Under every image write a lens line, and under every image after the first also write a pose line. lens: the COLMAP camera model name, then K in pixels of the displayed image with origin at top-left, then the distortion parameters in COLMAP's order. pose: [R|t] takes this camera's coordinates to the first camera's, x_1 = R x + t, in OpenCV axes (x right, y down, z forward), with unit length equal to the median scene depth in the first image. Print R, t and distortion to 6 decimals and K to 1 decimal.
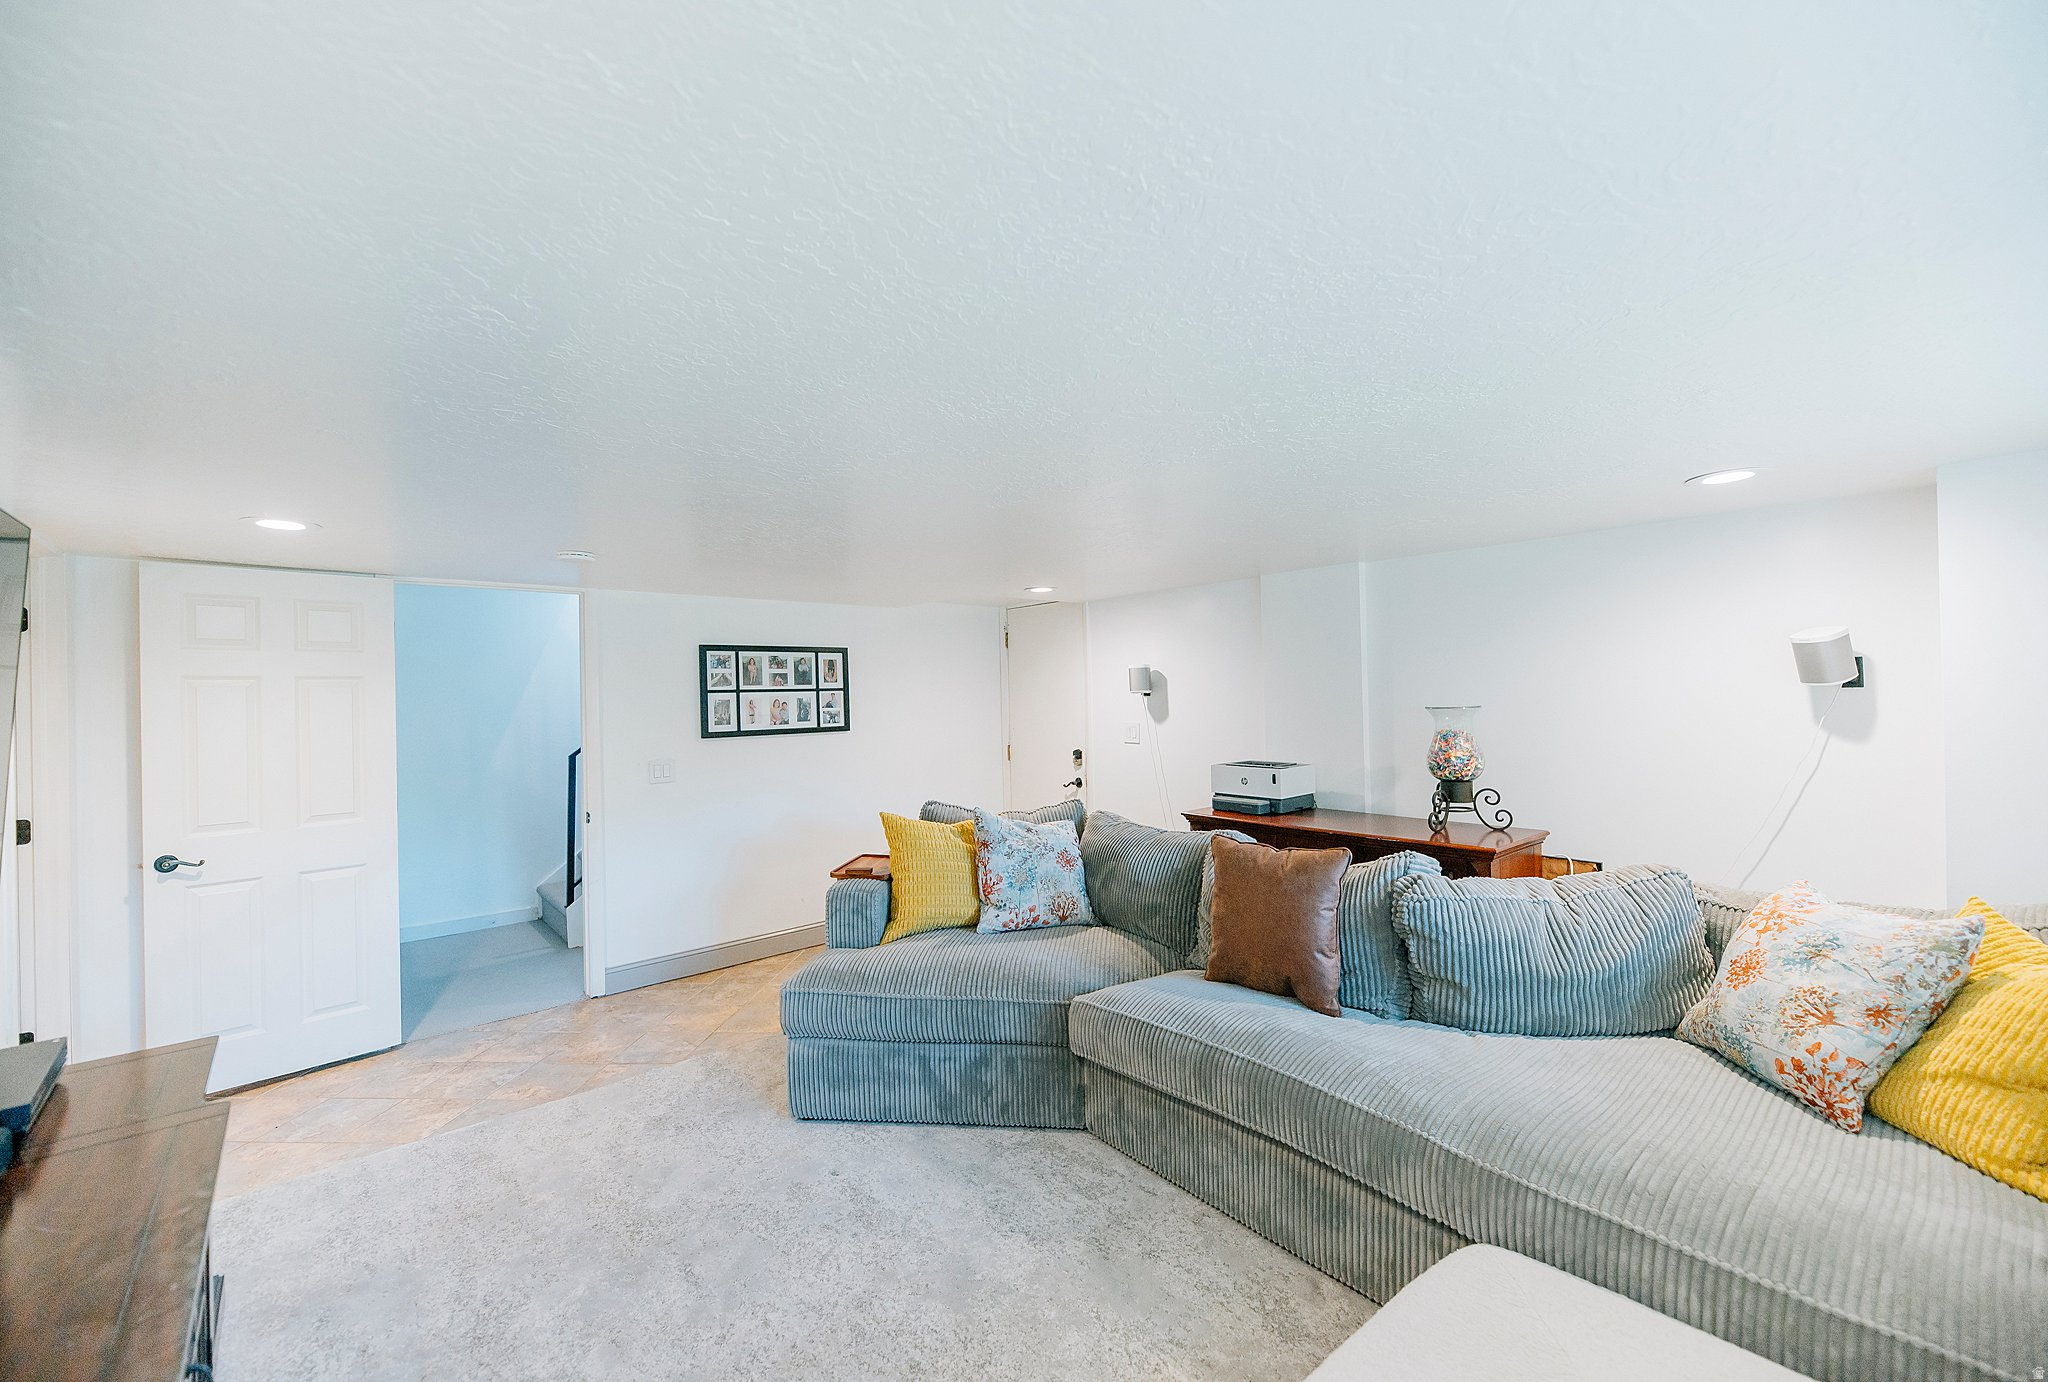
lens RADIAL K [[829.2, 0, 1024.0], [0, 829.2, 691.0], [0, 0, 1]] dist [-0.004113, -0.000313]
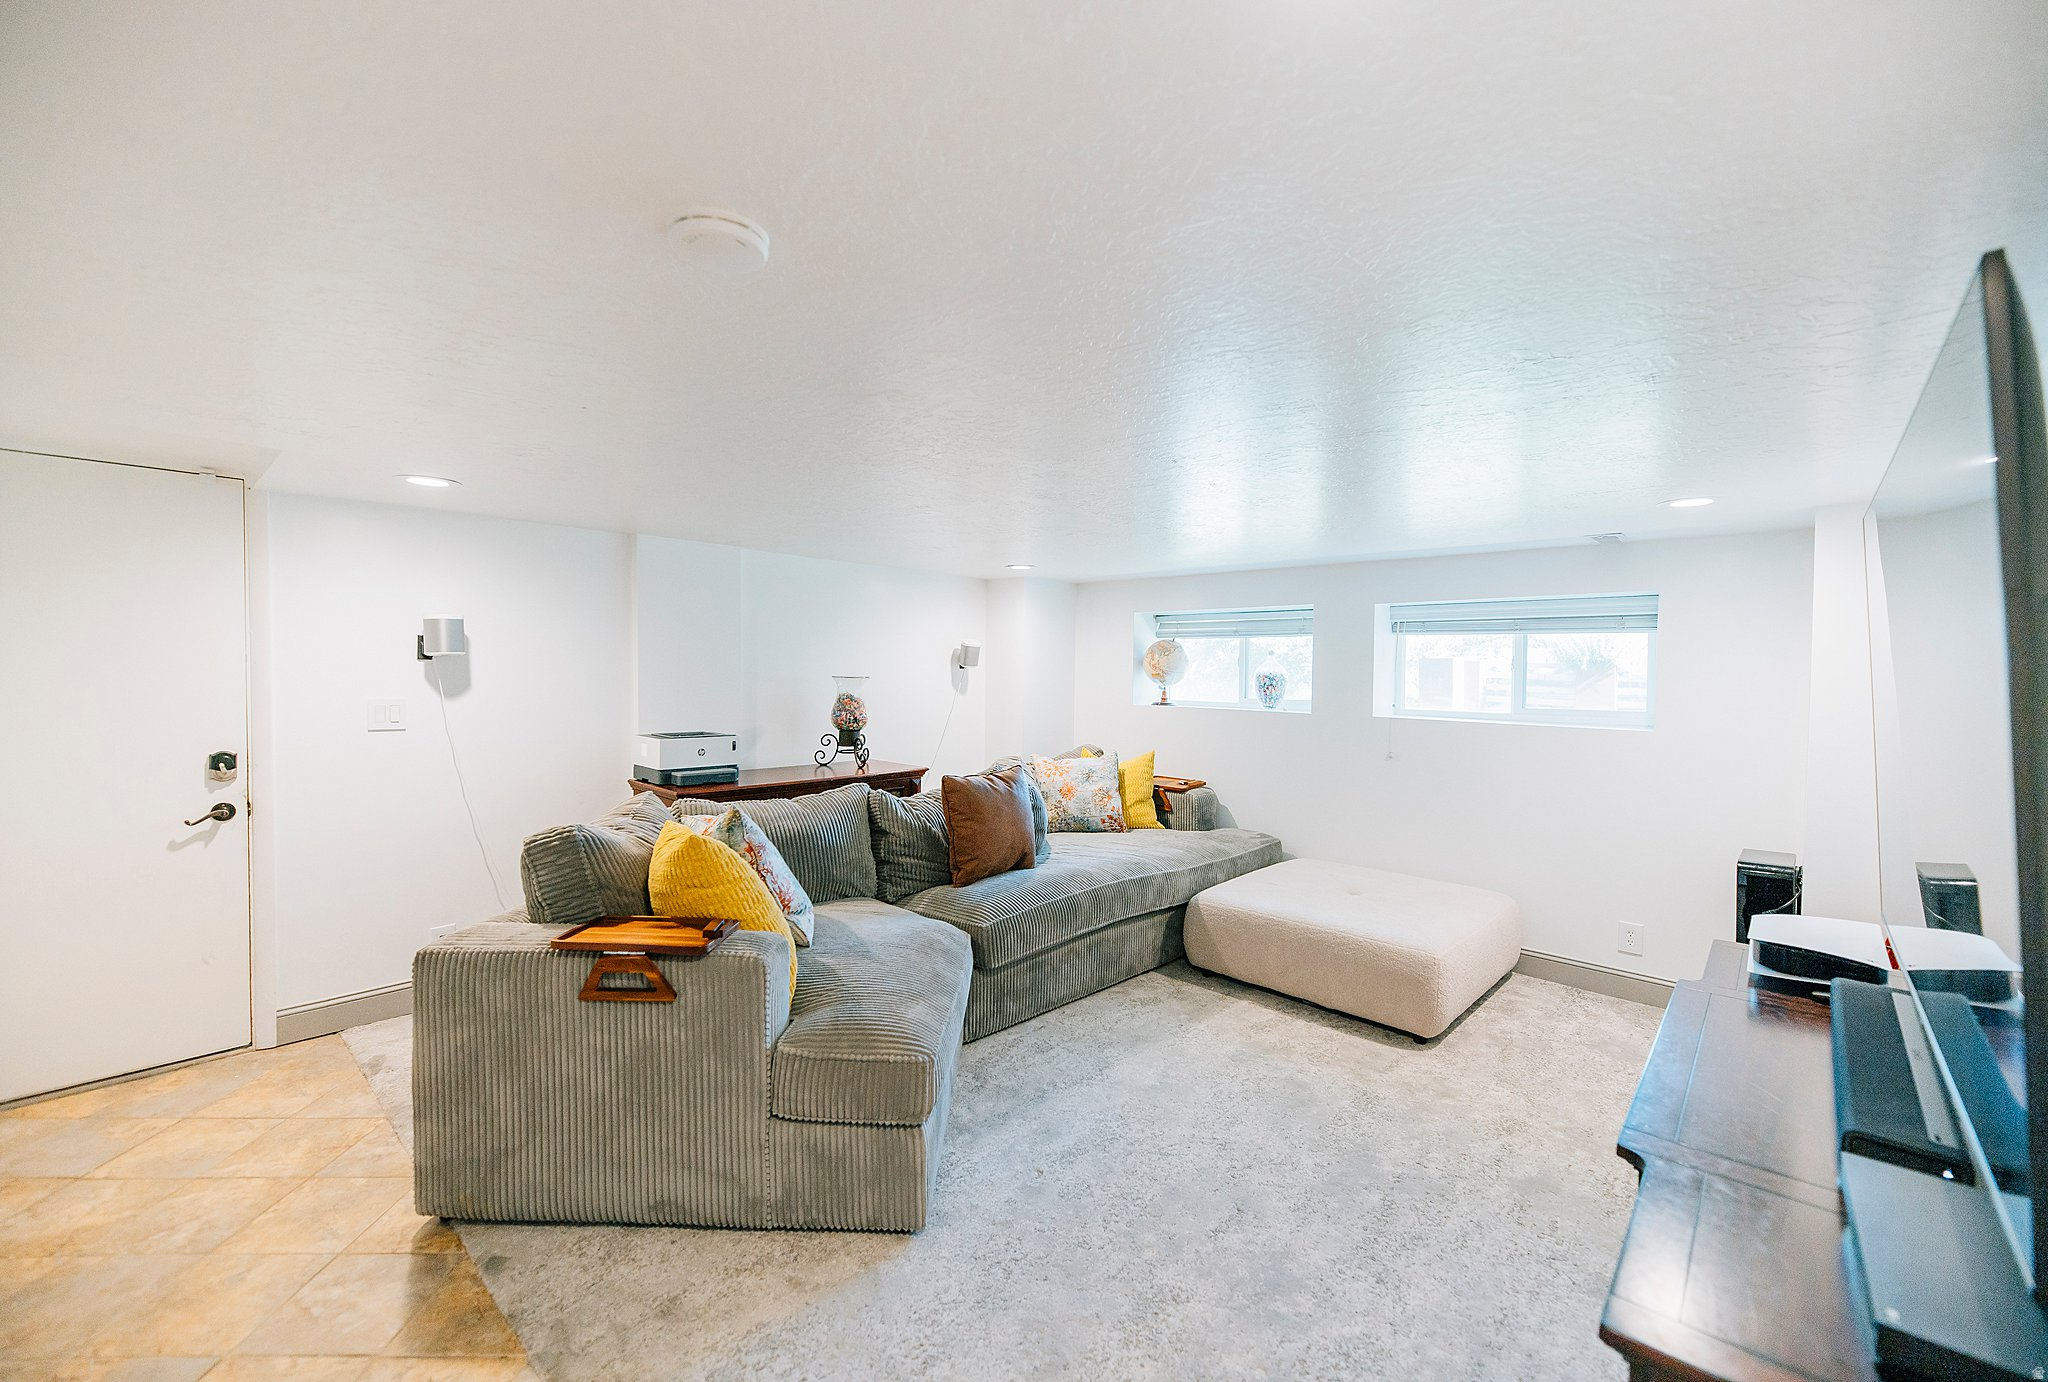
lens RADIAL K [[829.2, 0, 1024.0], [0, 829.2, 691.0], [0, 0, 1]] dist [-0.004113, -0.000313]
pose [[-0.087835, -0.005447, 0.996120, -0.761933], [-0.012823, 0.999908, 0.004337, 0.028312], [-0.996052, -0.012392, -0.087897, 0.728465]]
